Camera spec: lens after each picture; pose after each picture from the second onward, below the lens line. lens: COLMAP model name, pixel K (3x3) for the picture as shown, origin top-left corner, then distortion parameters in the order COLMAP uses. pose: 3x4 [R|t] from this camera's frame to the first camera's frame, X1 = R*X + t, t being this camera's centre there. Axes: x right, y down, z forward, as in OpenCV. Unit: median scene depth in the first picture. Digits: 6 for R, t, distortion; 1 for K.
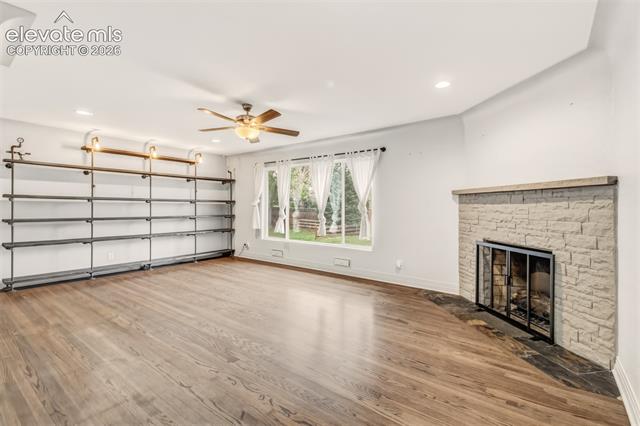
lens RADIAL K [[296.8, 0, 329.9], [0, 296.8, 199.7], [0, 0, 1]] dist [0.038670, -0.012064]
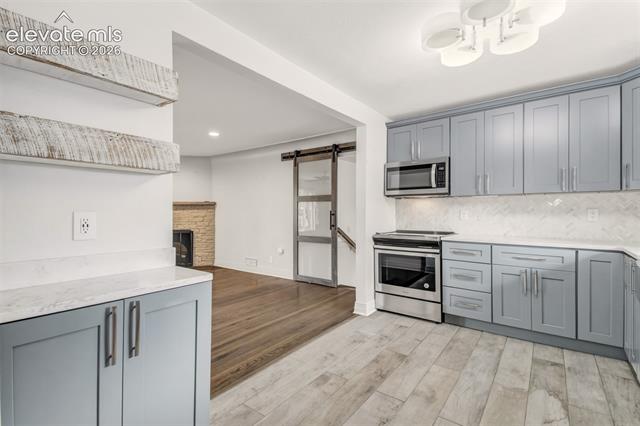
lens RADIAL K [[296.8, 0, 309.8], [0, 296.8, 214.4], [0, 0, 1]] dist [0.038670, -0.012064]
pose [[0.029788, -0.009989, 0.999506, -1.293992], [-0.020563, 0.999732, 0.010605, -0.001375], [-0.999345, -0.020869, 0.029574, -0.029112]]
